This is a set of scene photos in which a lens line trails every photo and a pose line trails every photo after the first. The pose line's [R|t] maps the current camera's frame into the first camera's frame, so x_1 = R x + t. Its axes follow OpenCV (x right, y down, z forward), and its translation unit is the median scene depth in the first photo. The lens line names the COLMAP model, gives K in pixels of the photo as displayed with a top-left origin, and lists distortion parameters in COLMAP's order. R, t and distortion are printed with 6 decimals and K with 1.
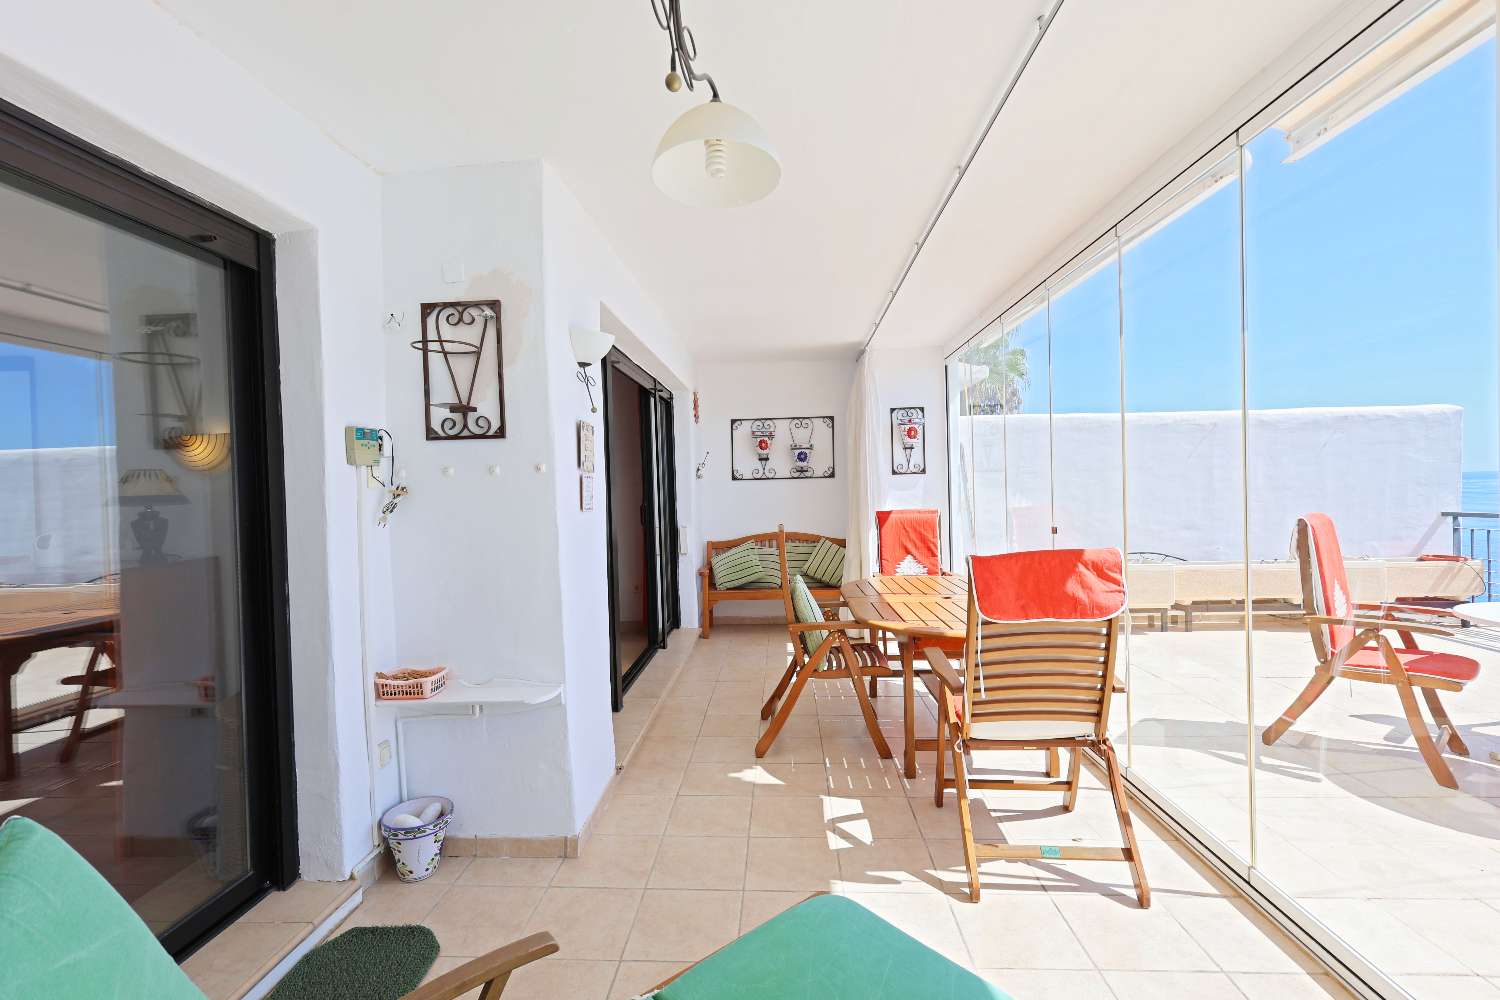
lens RADIAL K [[648.5, 0, 750.7], [0, 648.5, 494.2], [0, 0, 1]] dist [0.001170, 0.000468]
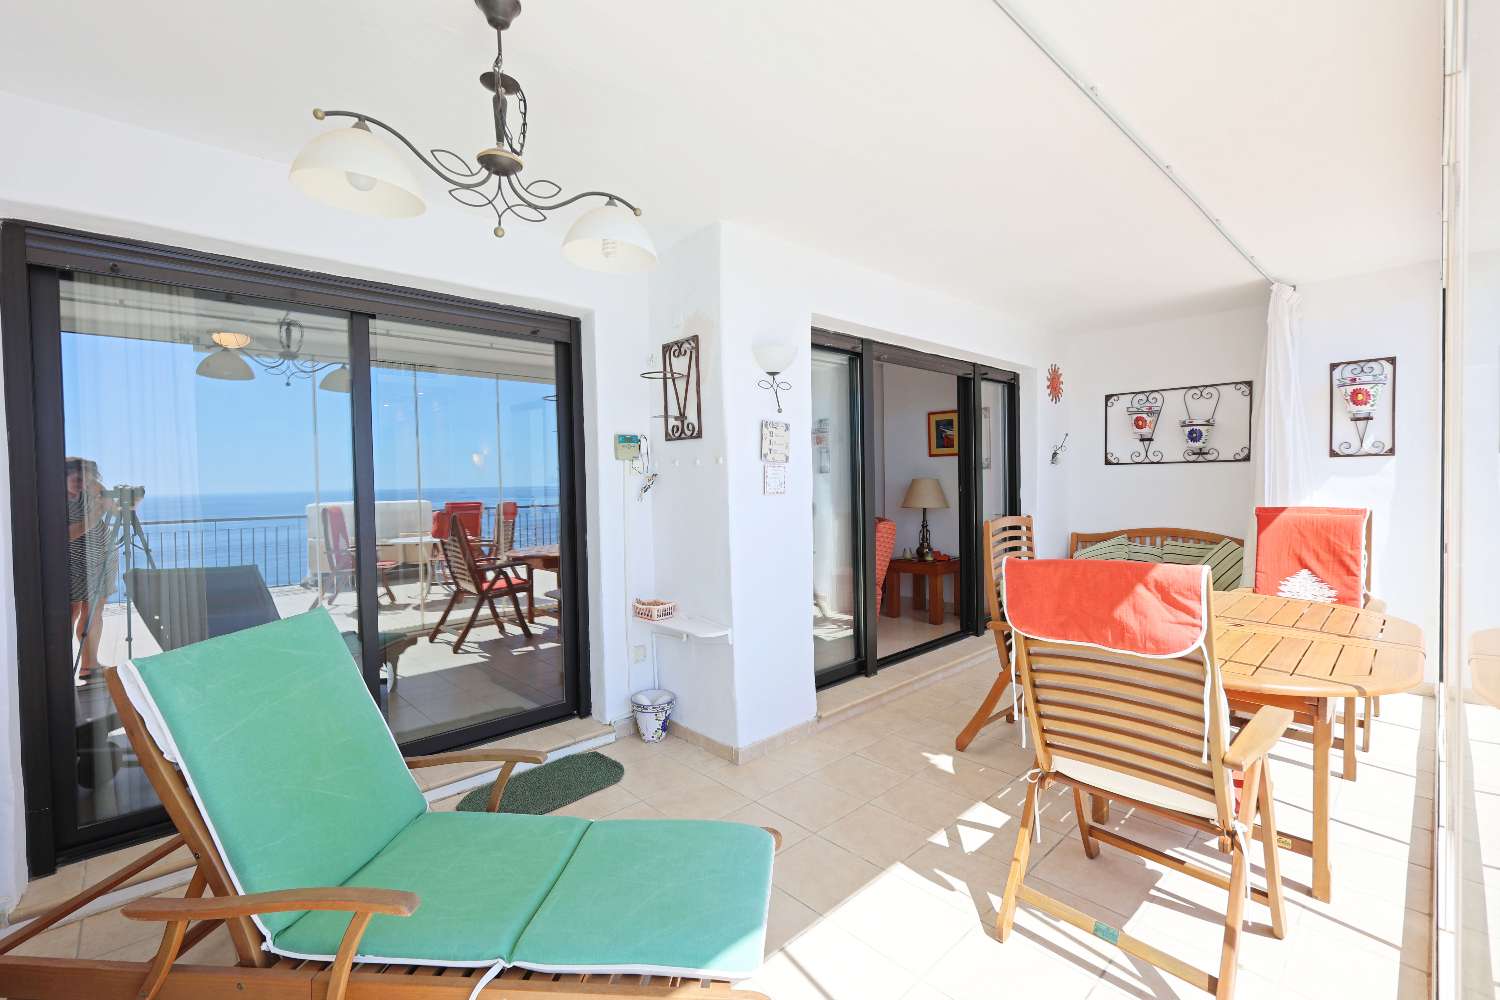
lens RADIAL K [[648.5, 0, 750.7], [0, 648.5, 494.2], [0, 0, 1]] dist [0.001170, 0.000468]
pose [[0.721544, 0.030248, -0.691707, 0.555685], [-0.010295, 0.999403, 0.032965, -0.014305], [0.692292, -0.016665, 0.721425, 0.093917]]
